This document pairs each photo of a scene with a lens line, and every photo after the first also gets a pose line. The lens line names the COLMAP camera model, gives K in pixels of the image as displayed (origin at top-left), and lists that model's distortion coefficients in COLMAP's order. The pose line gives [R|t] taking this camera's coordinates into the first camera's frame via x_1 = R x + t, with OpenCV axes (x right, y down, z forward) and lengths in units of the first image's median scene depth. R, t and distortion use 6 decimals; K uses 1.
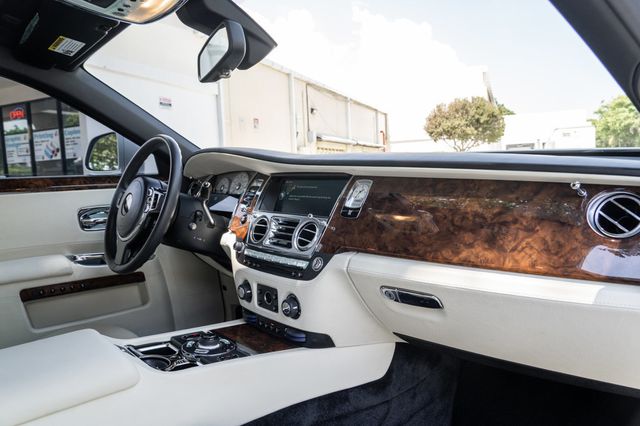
lens RADIAL K [[449.3, 0, 319.1], [0, 449.3, 201.1], [0, 0, 1]] dist [-0.019822, -0.000638]
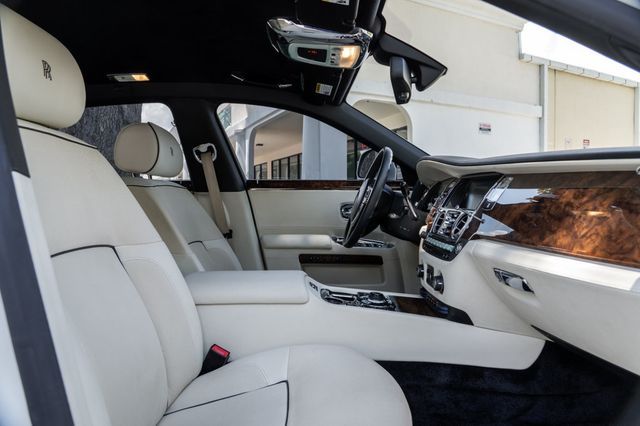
lens RADIAL K [[424.8, 0, 319.9], [0, 424.8, 196.0], [0, 0, 1]] dist [-0.007328, -0.001138]
pose [[0.763432, 0.037737, -0.644785, 0.404625], [-0.076737, 0.996520, -0.032535, 0.064579], [0.641314, 0.074317, 0.763671, -0.080390]]
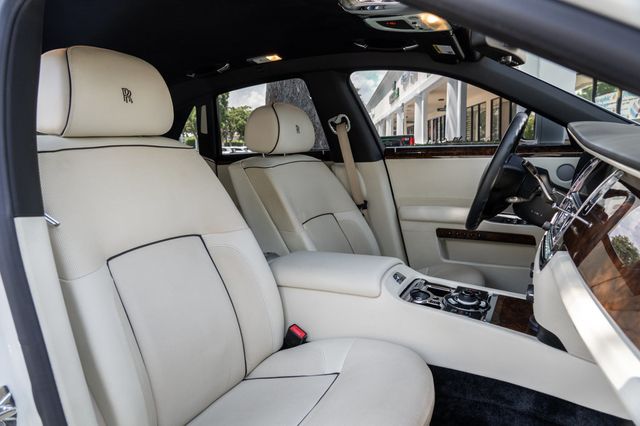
lens RADIAL K [[438.4, 0, 319.9], [0, 438.4, 198.9], [0, 0, 1]] dist [-0.008466, -0.000519]
pose [[0.377674, 0.138129, -0.915578, 0.595249], [-0.046364, 0.990391, 0.130291, -0.071577], [0.924777, -0.006758, 0.380449, 0.199367]]
